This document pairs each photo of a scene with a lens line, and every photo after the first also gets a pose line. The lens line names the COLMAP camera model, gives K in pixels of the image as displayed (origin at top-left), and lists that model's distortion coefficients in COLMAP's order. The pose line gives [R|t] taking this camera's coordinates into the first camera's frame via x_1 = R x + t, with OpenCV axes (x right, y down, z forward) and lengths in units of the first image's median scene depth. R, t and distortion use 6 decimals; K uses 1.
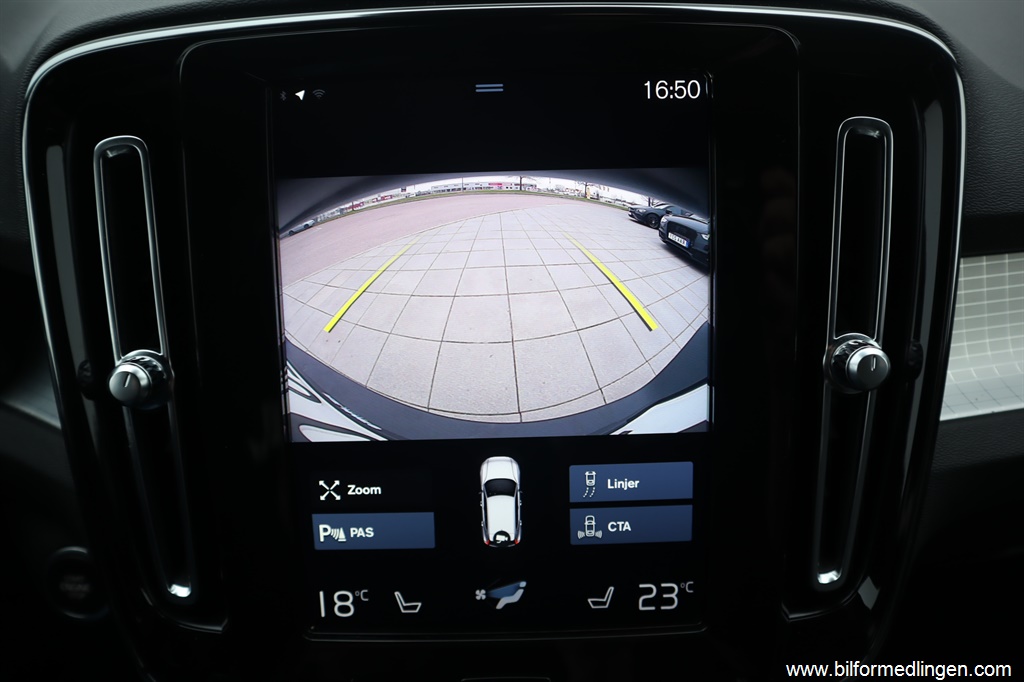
lens RADIAL K [[698.9, 0, 509.1], [0, 698.9, 342.3], [0, 0, 1]] dist [-0.102576, 0.043678]
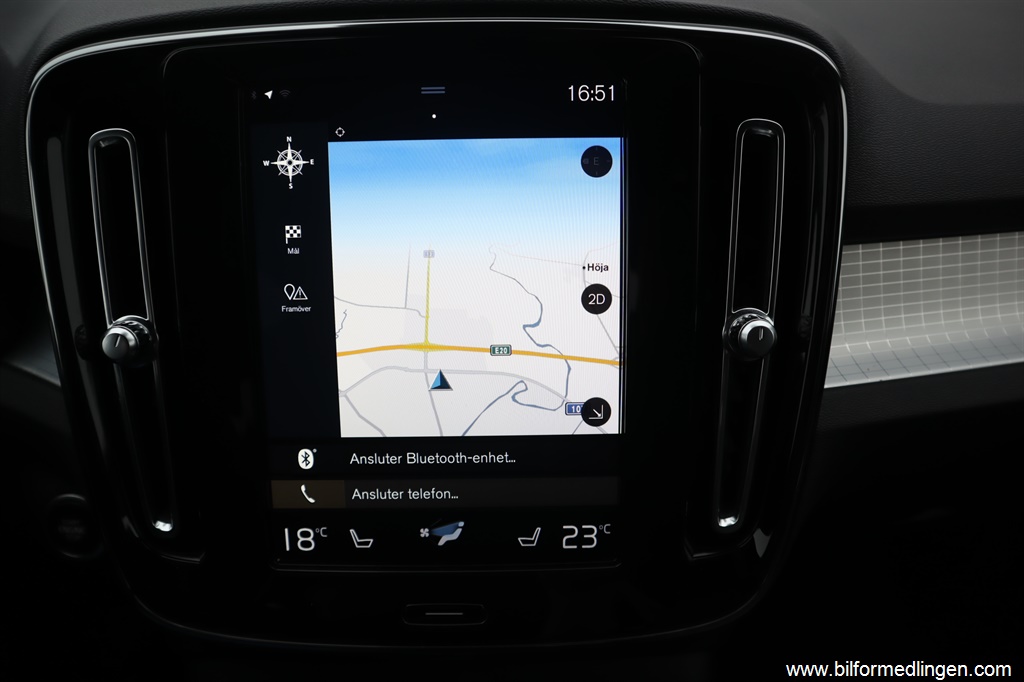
lens RADIAL K [[698.9, 0, 516.9], [0, 698.9, 339.0], [0, 0, 1]] dist [-0.102576, 0.043678]
pose [[0.999866, 0.012759, 0.010252, 0.100863], [-0.012984, 0.999669, 0.022219, 0.017310], [-0.009965, -0.022349, 0.999701, -0.152099]]
